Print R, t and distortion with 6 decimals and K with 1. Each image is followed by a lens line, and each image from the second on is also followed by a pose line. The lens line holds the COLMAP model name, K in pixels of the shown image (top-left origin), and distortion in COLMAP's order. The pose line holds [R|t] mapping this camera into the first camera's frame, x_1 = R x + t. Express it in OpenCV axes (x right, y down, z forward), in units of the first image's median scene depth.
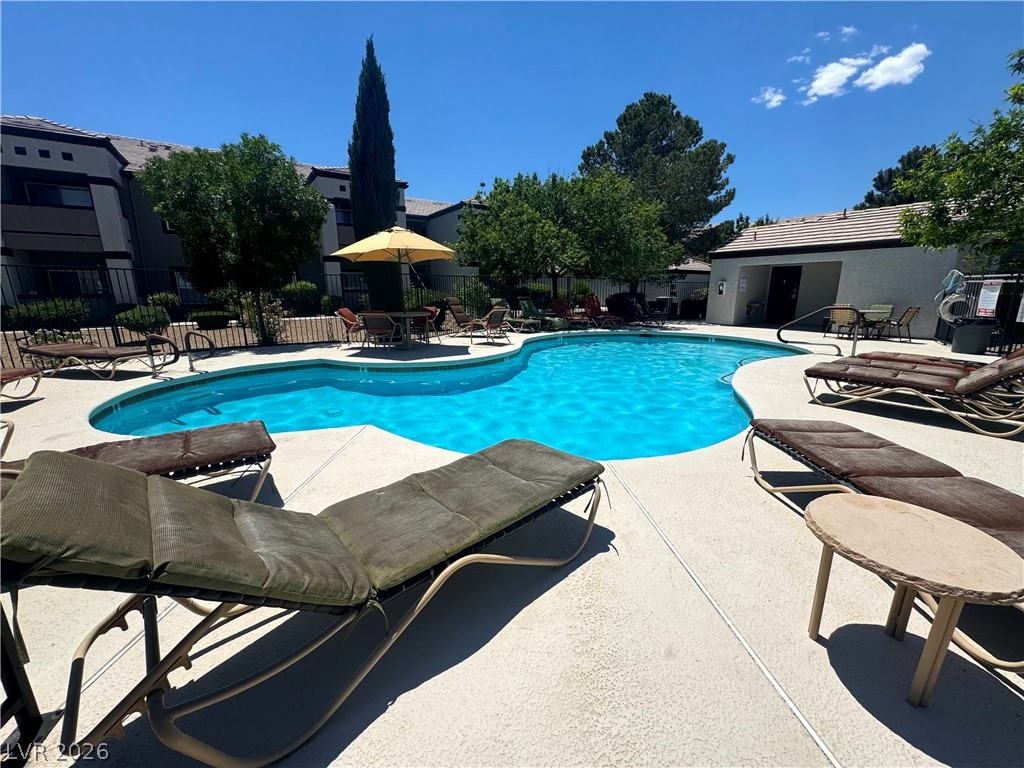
lens RADIAL K [[409.5, 0, 516.7], [0, 409.5, 383.3], [0, 0, 1]] dist [-0.001894, -0.000154]
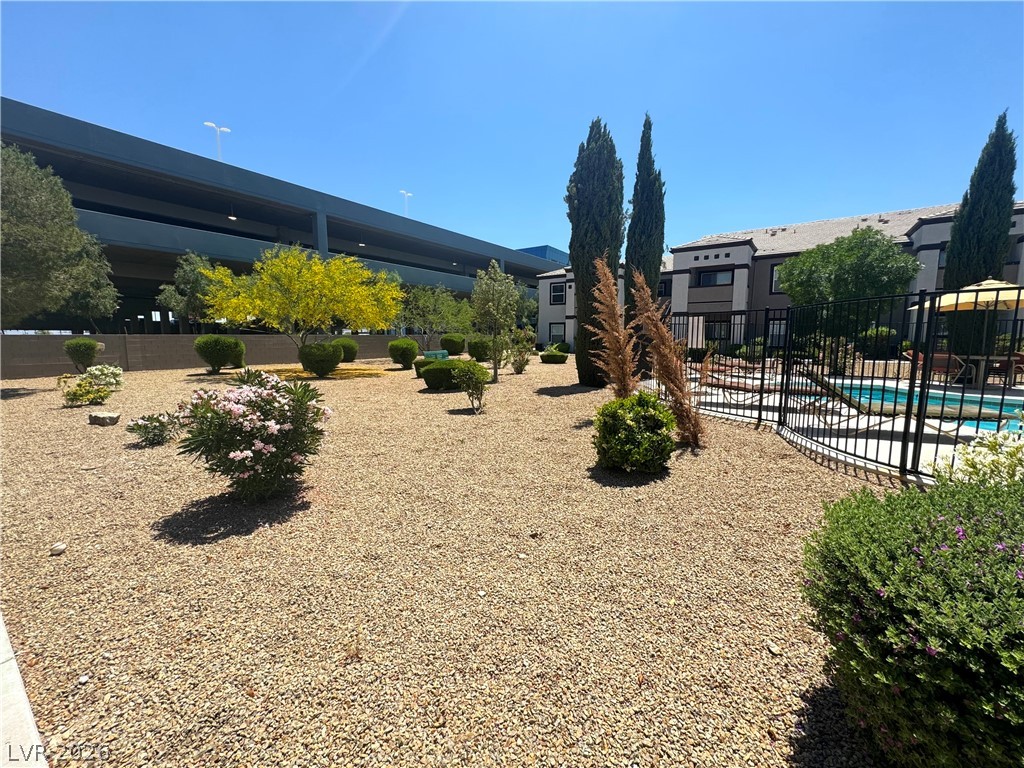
lens RADIAL K [[409.5, 0, 512.0], [0, 409.5, 386.3], [0, 0, 1]] dist [-0.001894, -0.000154]
pose [[0.359656, 0.115406, -0.925921, 0.171557], [-0.207837, 0.977301, 0.041079, 0.071392], [0.909643, 0.177666, 0.375478, -0.313800]]
